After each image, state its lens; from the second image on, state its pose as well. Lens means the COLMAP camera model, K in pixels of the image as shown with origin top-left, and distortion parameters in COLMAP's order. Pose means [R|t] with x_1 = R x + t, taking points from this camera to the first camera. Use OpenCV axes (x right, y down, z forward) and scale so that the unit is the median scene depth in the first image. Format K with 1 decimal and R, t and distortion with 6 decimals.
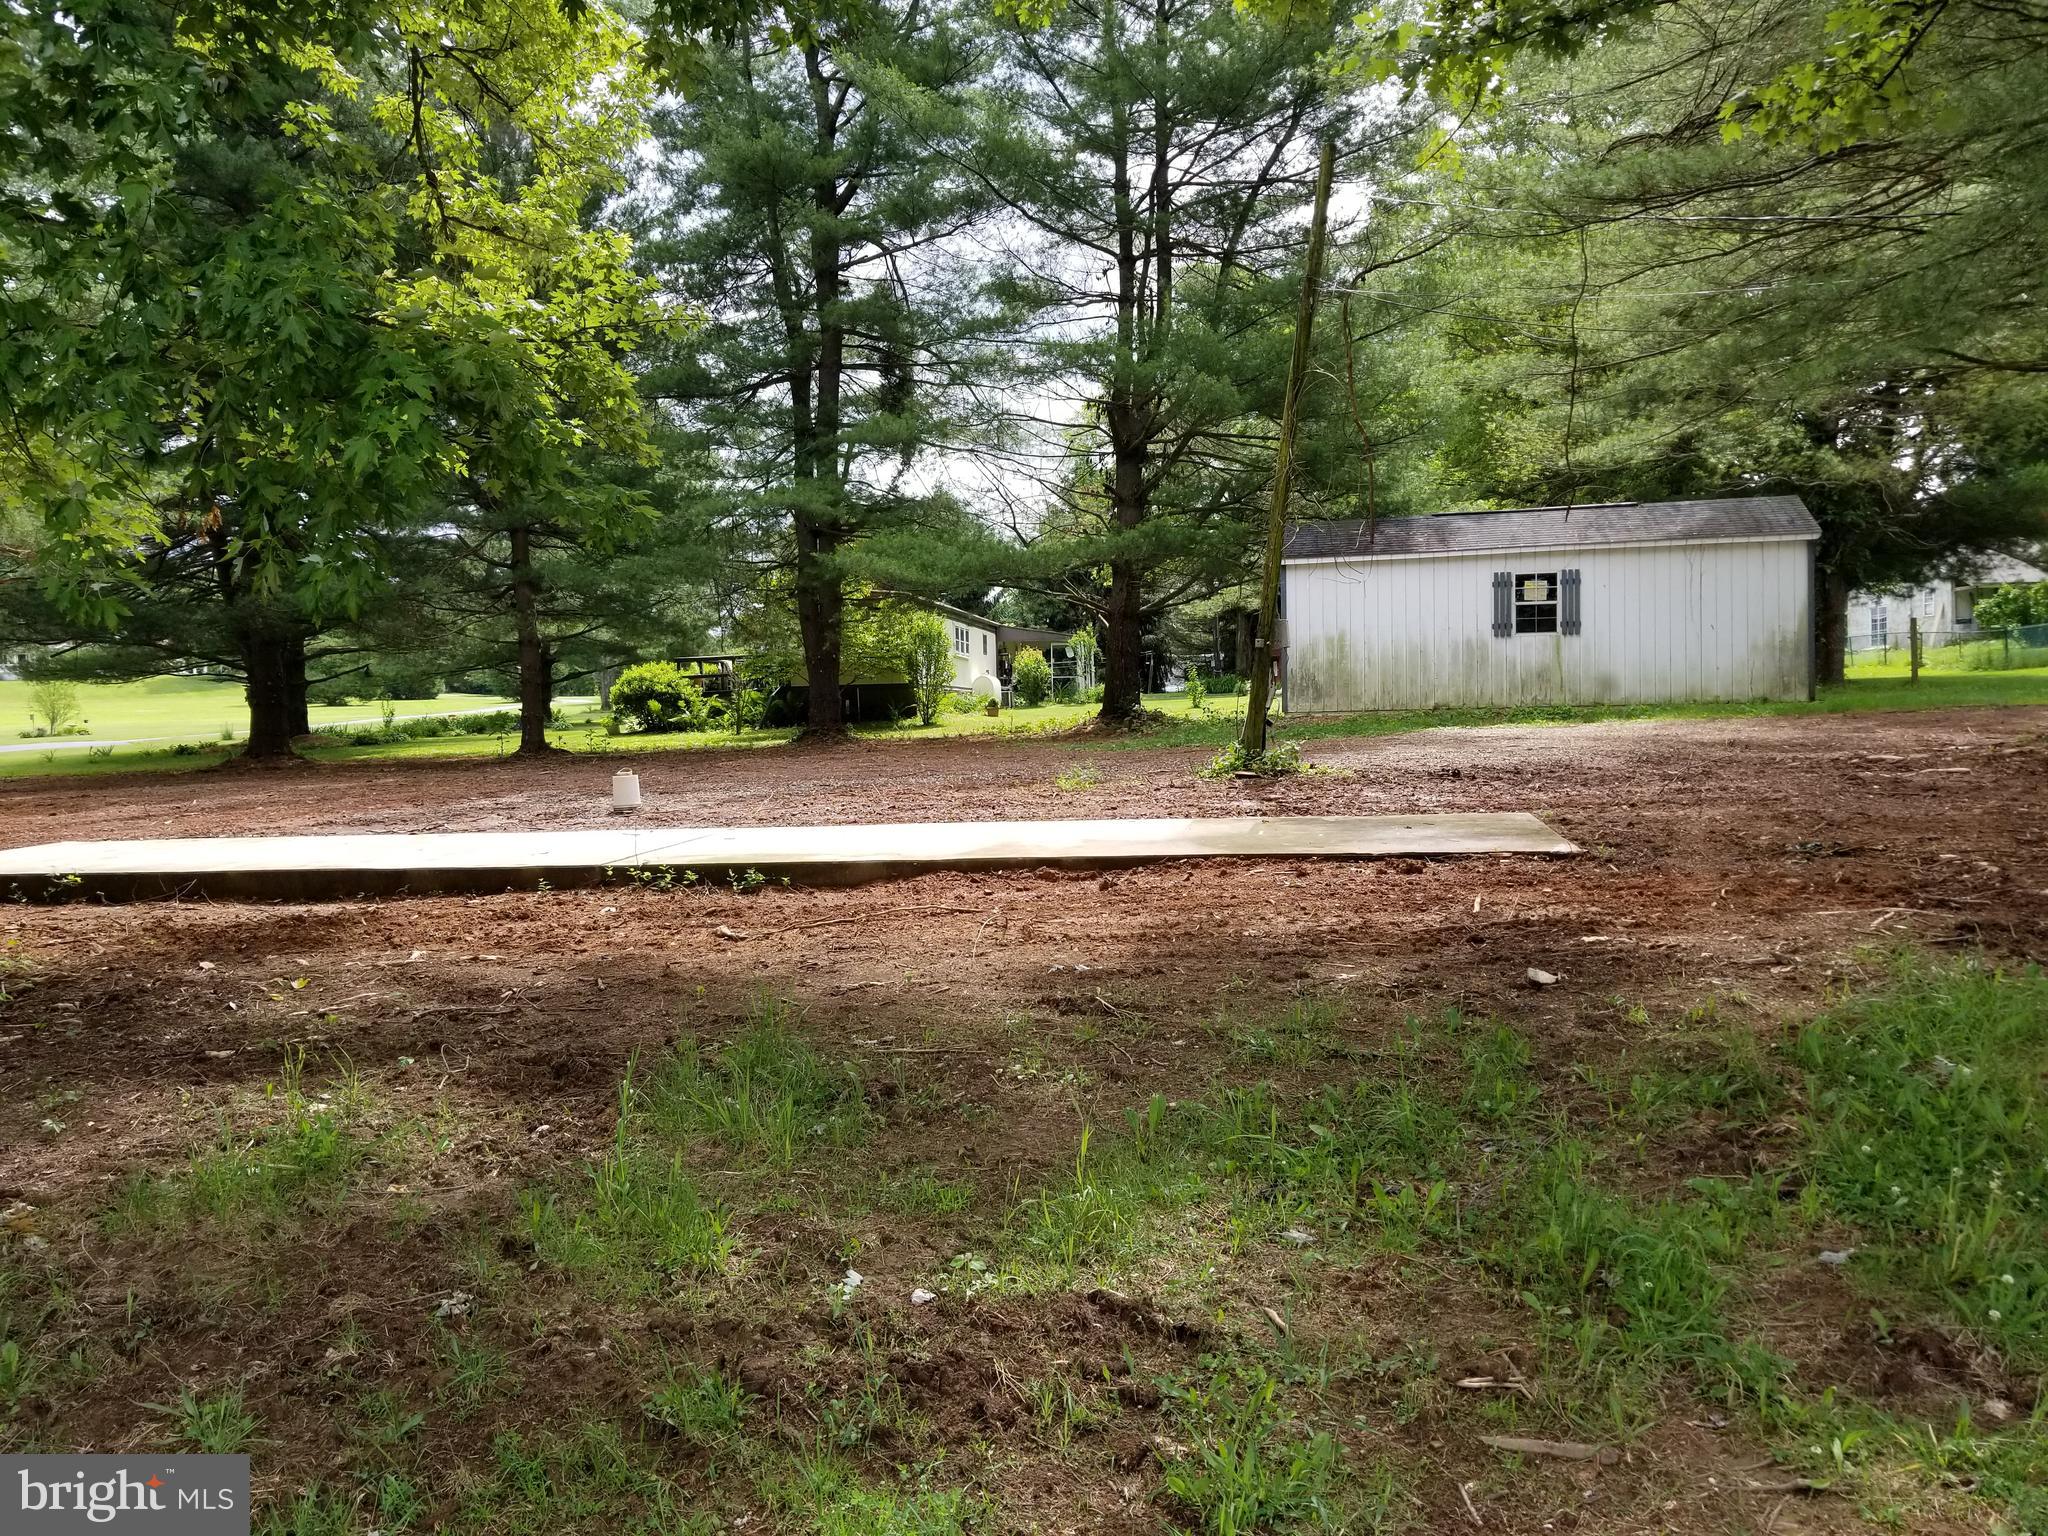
lens RADIAL K [[1523.8, 0, 1024.0], [0, 1523.8, 768.0], [0, 0, 1]] dist [0.050641, -0.096221]
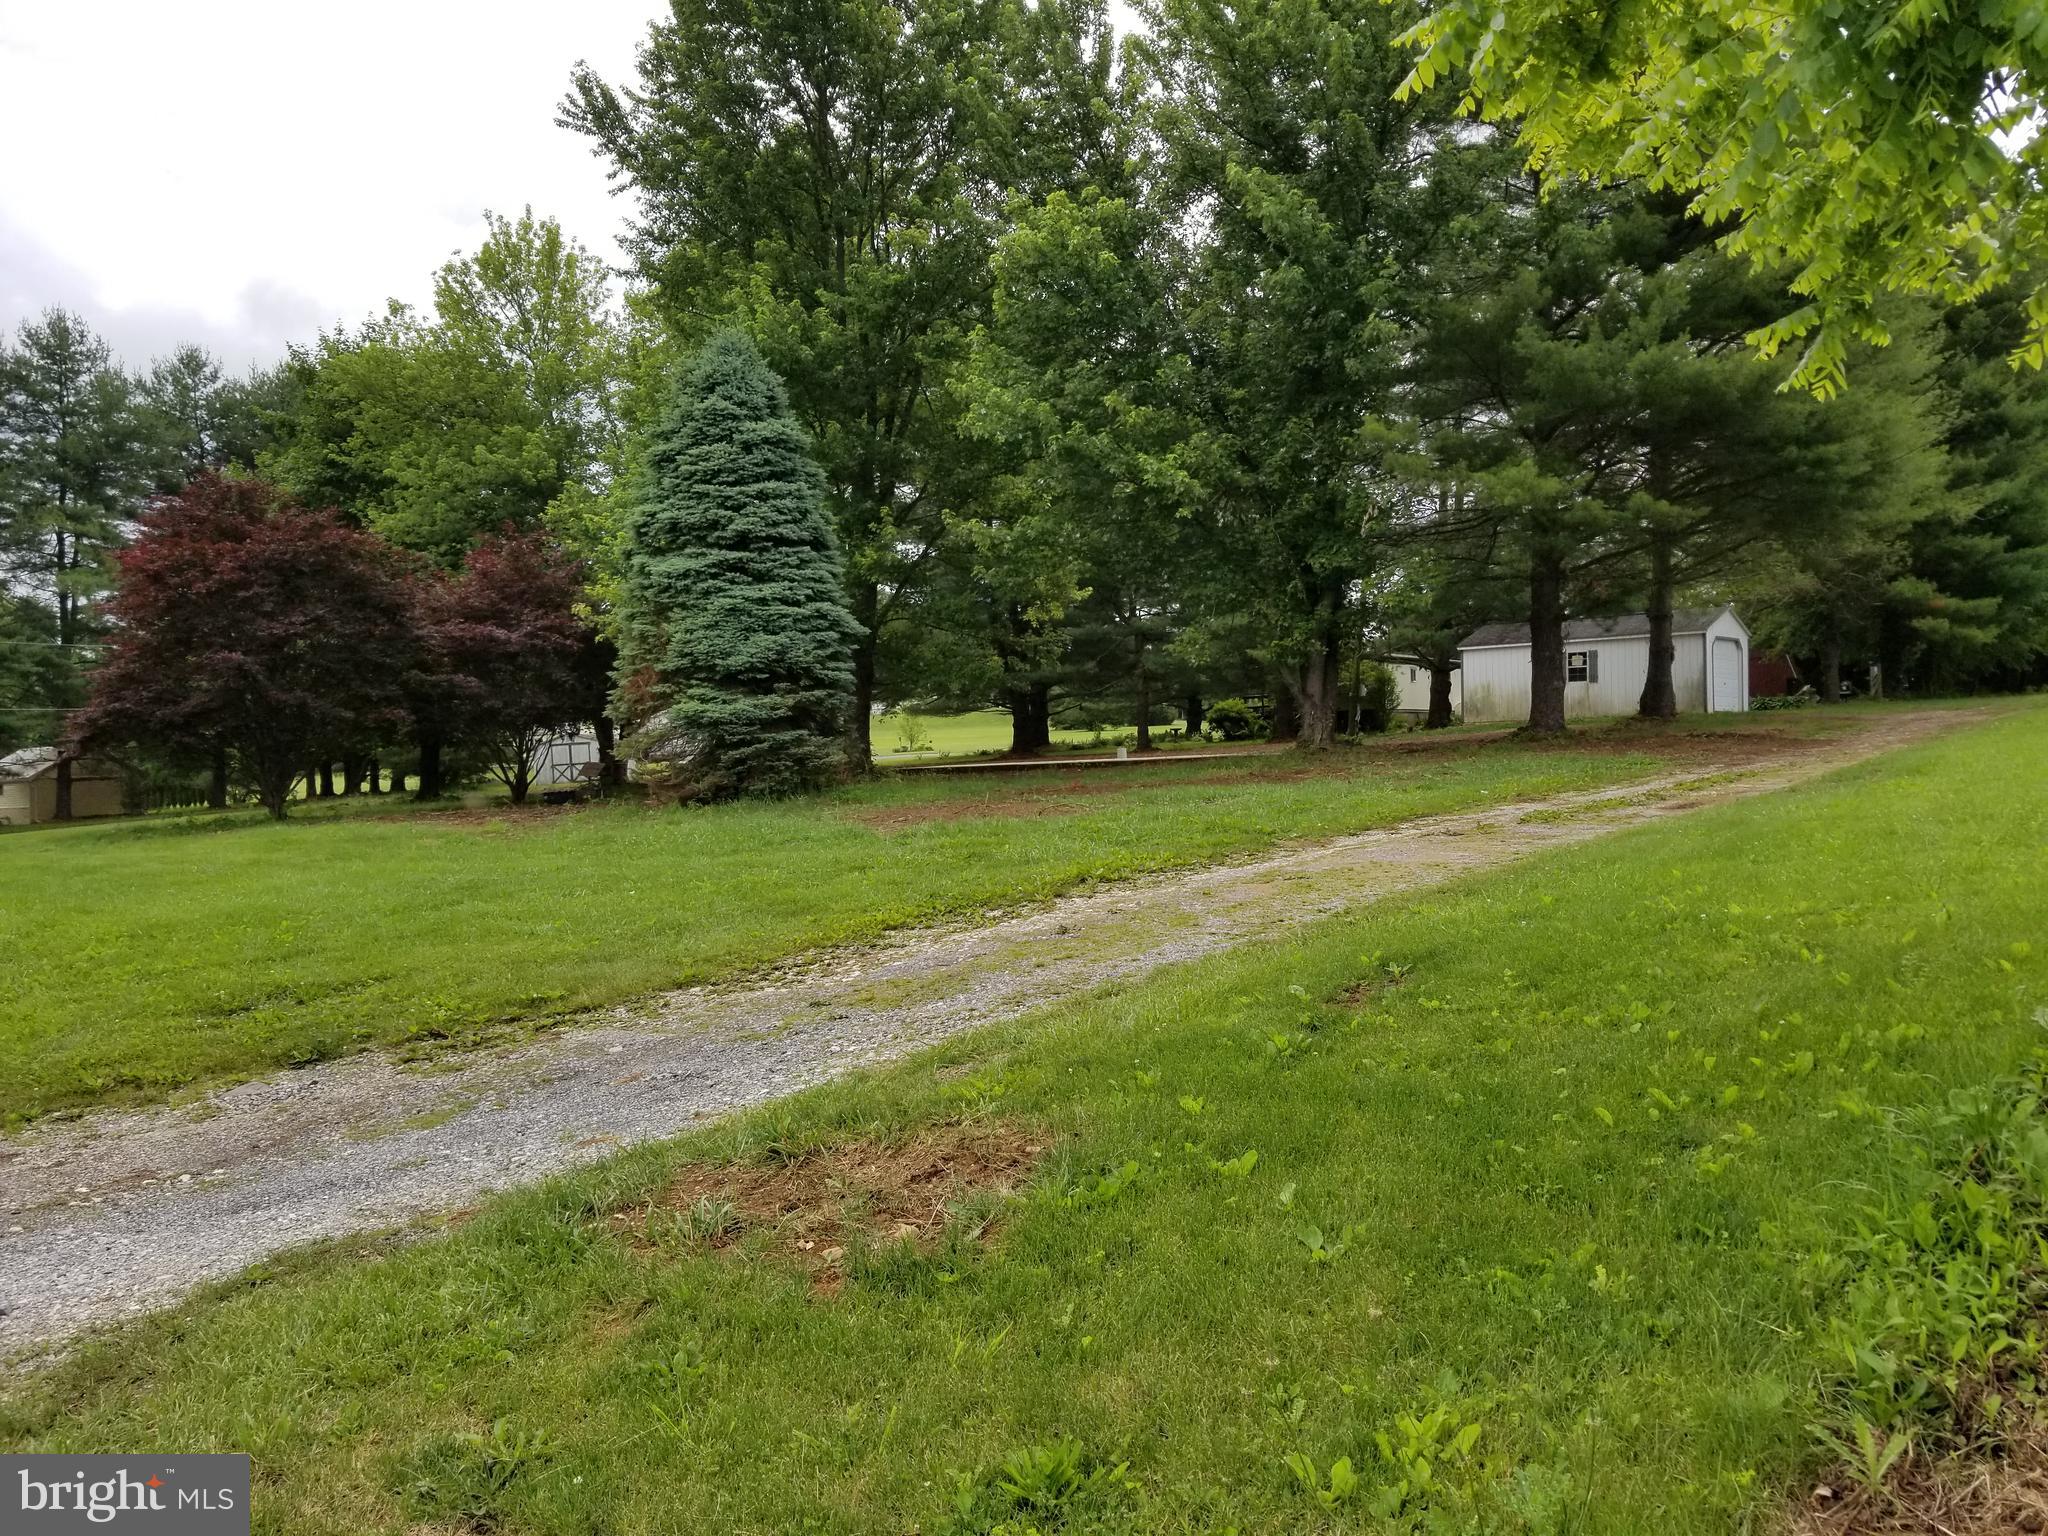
lens RADIAL K [[1537.5, 0, 1024.0], [0, 1537.5, 768.0], [0, 0, 1]] dist [0.084350, -0.159564]
pose [[0.889849, -0.002881, -0.456246, 0.342782], [-0.003494, 0.999908, -0.013129, 0.030987], [0.456242, 0.013276, 0.889757, -0.643948]]
